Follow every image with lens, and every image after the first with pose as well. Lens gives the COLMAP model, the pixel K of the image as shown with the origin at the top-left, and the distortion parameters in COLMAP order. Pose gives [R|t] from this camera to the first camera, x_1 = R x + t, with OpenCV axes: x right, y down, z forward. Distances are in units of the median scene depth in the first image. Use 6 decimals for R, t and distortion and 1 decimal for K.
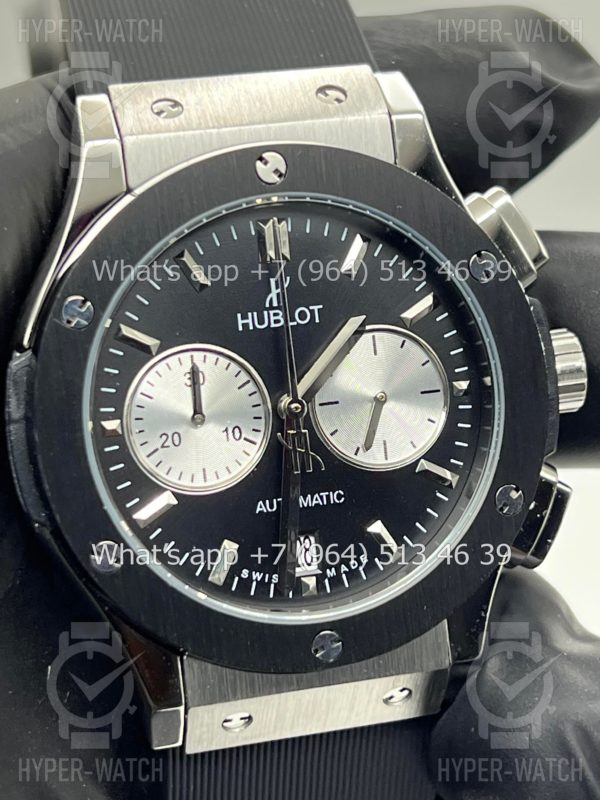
lens RADIAL K [[1884.4, 0, 300.0], [0, 1884.4, 400.0], [0, 0, 1]] dist [0.254724, -0.585101]
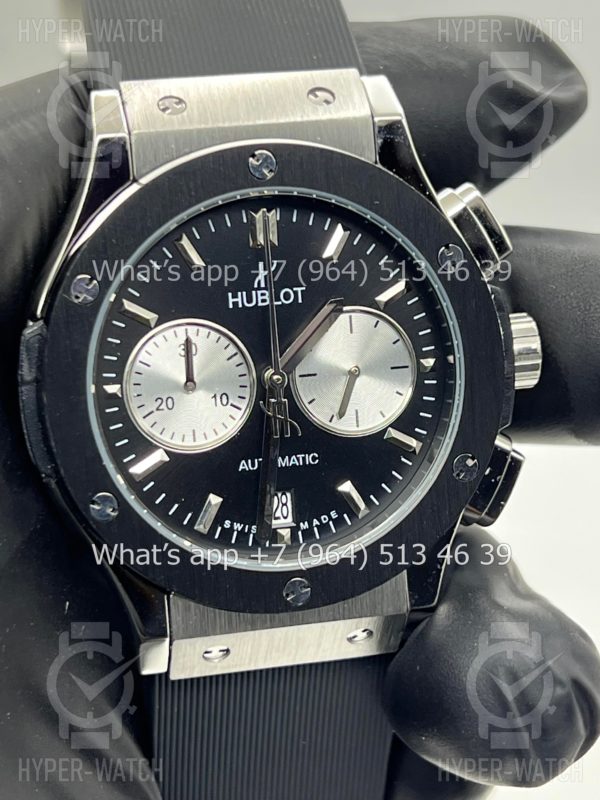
lens RADIAL K [[1884.4, 0, 300.0], [0, 1884.4, 400.0], [0, 0, 1]] dist [0.254724, -0.585101]
pose [[0.999221, 0.037007, -0.013694, 0.026775], [-0.036293, 0.998130, 0.049183, -0.038717], [0.015489, -0.048648, 0.998696, -0.118693]]
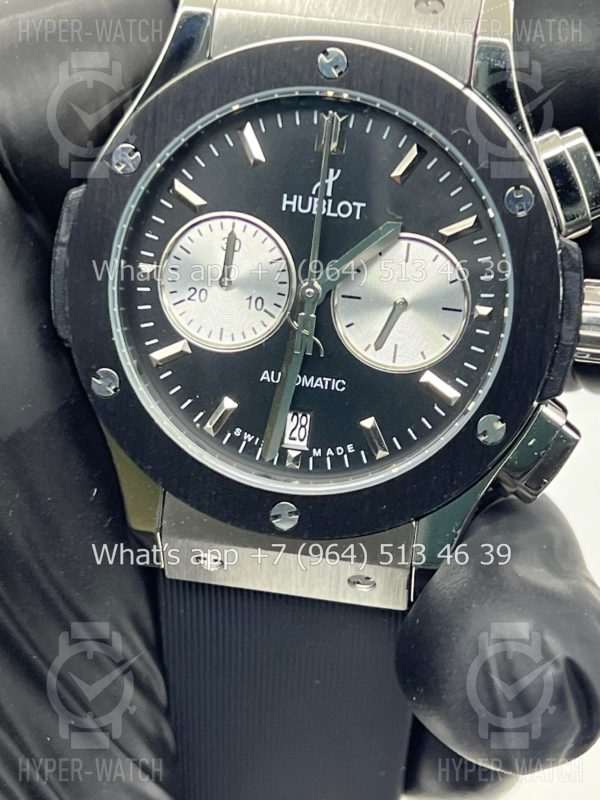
lens RADIAL K [[1884.4, 0, 300.0], [0, 1884.4, 400.0], [0, 0, 1]] dist [0.254724, -0.585101]
pose [[0.911959, 0.250184, -0.325174, 0.349134], [-0.227367, 0.967909, 0.107037, -0.049245], [0.341518, -0.023679, 0.939577, -0.000572]]
